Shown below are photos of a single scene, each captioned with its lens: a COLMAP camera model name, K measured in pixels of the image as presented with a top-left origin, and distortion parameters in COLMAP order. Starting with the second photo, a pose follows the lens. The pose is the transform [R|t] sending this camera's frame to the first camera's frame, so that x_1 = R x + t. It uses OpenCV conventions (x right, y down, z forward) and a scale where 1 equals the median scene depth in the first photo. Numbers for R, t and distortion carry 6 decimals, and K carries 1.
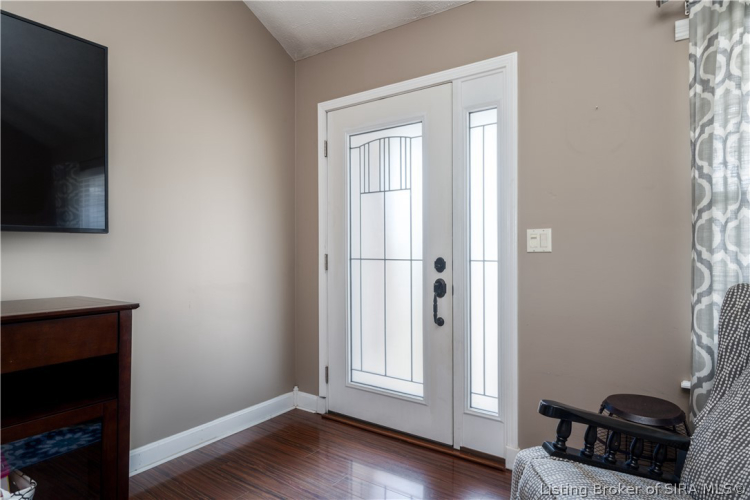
lens RADIAL K [[429.5, 0, 375.0], [0, 429.5, 250.0], [0, 0, 1]] dist [0.003858, 0.000821]
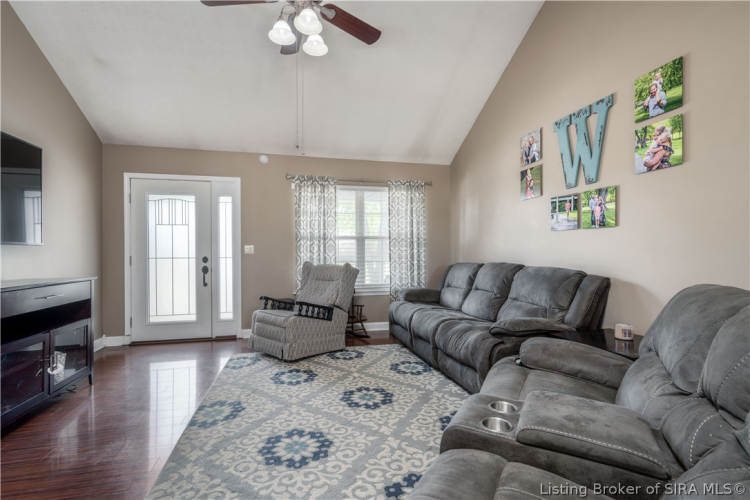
lens RADIAL K [[341.9, 0, 375.0], [0, 341.9, 250.0], [0, 0, 1]] dist [0.000557, 0.000070]
pose [[0.658481, 0.000476, 0.752597, -0.626124], [0.007644, 0.999944, -0.007321, 0.002771], [-0.752558, 0.010573, 0.658441, -0.882940]]
